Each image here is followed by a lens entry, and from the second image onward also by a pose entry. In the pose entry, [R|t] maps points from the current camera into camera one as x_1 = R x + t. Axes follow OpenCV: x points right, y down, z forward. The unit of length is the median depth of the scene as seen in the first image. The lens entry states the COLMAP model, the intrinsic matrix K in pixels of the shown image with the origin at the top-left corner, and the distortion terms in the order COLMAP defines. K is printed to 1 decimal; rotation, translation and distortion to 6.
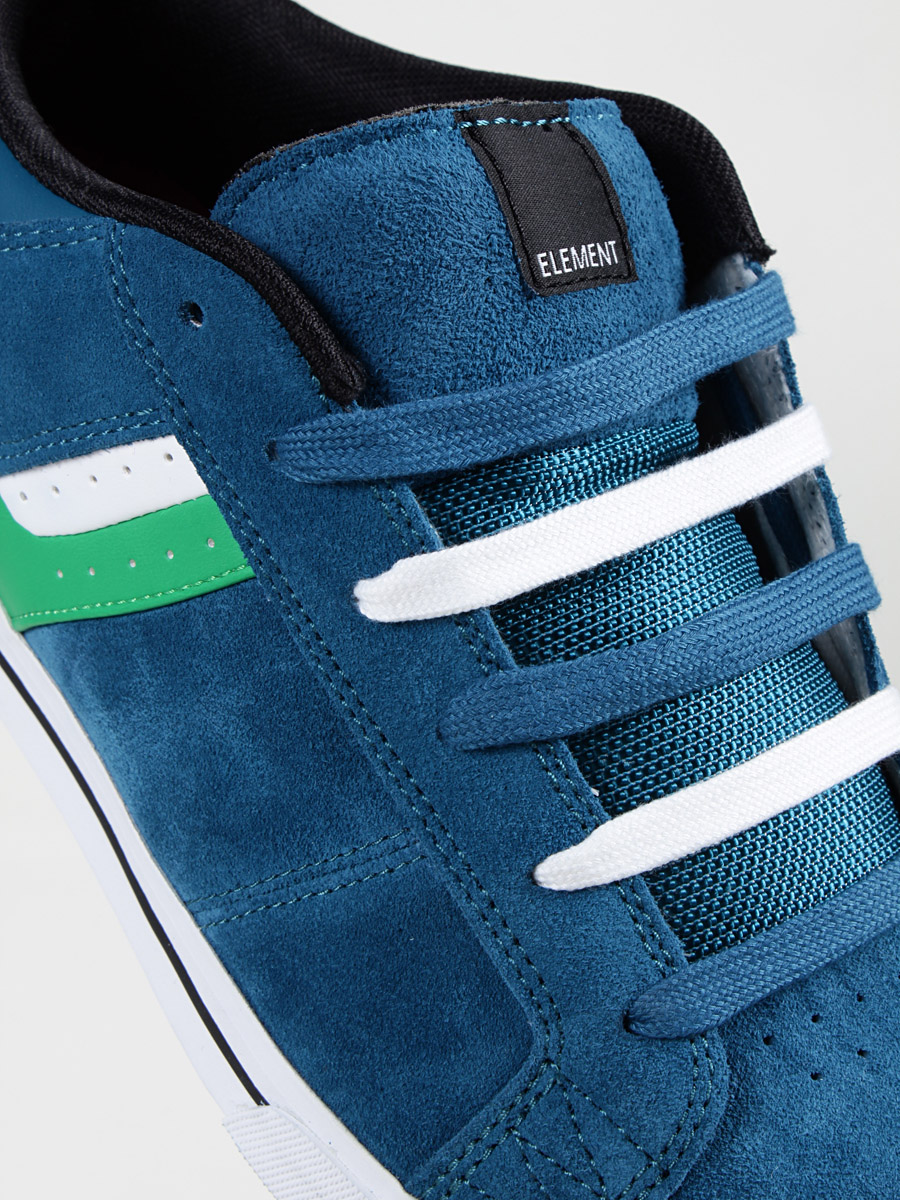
lens RADIAL K [[2985.6, 0, 450.0], [0, 2985.6, 600.0], [0, 0, 1]] dist [-0.106377, 1.707250]
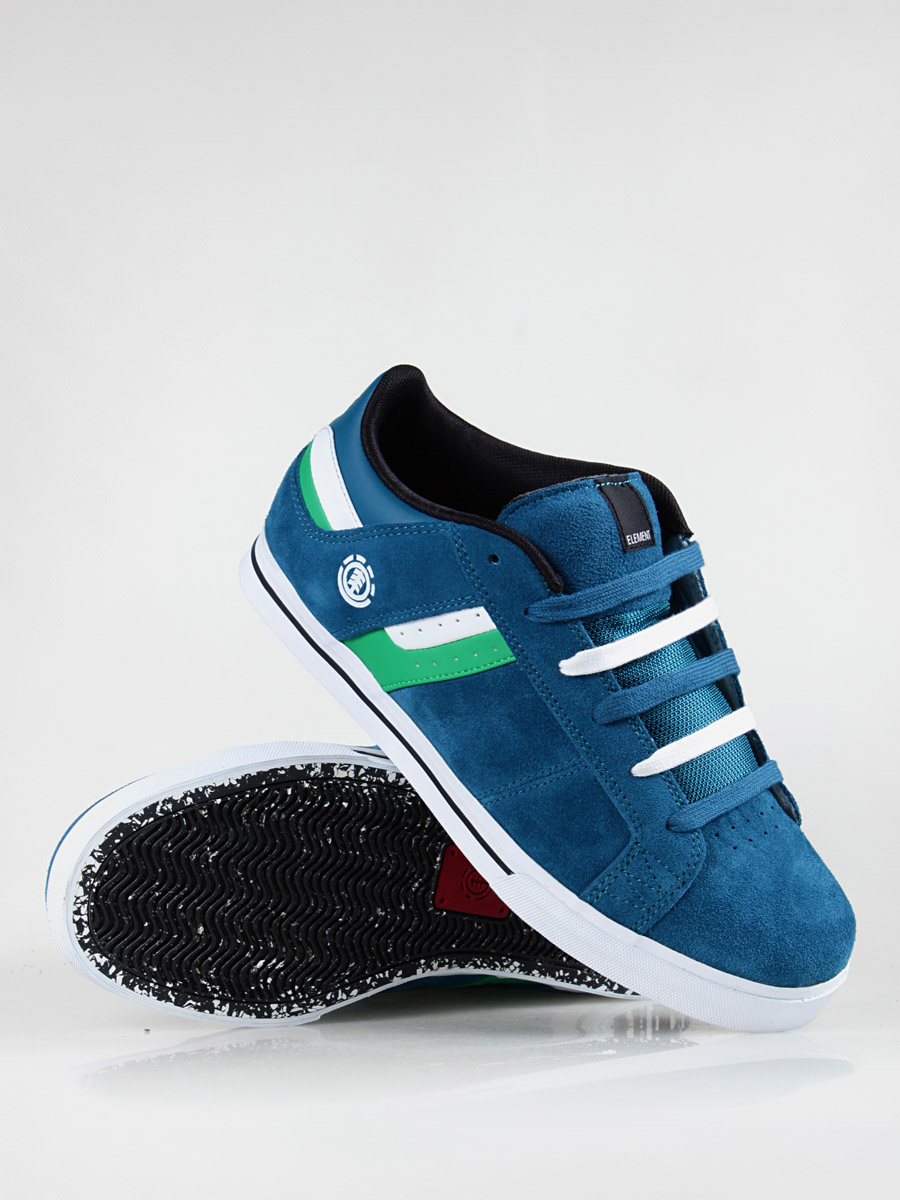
lens RADIAL K [[2985.6, 0, 450.0], [0, 2985.6, 600.0], [0, 0, 1]] dist [-0.106377, 1.707250]
pose [[0.984458, -0.006699, 0.175491, -0.579355], [0.021555, 0.996326, -0.082885, 0.153884], [-0.174291, 0.085380, 0.980986, -1.537141]]
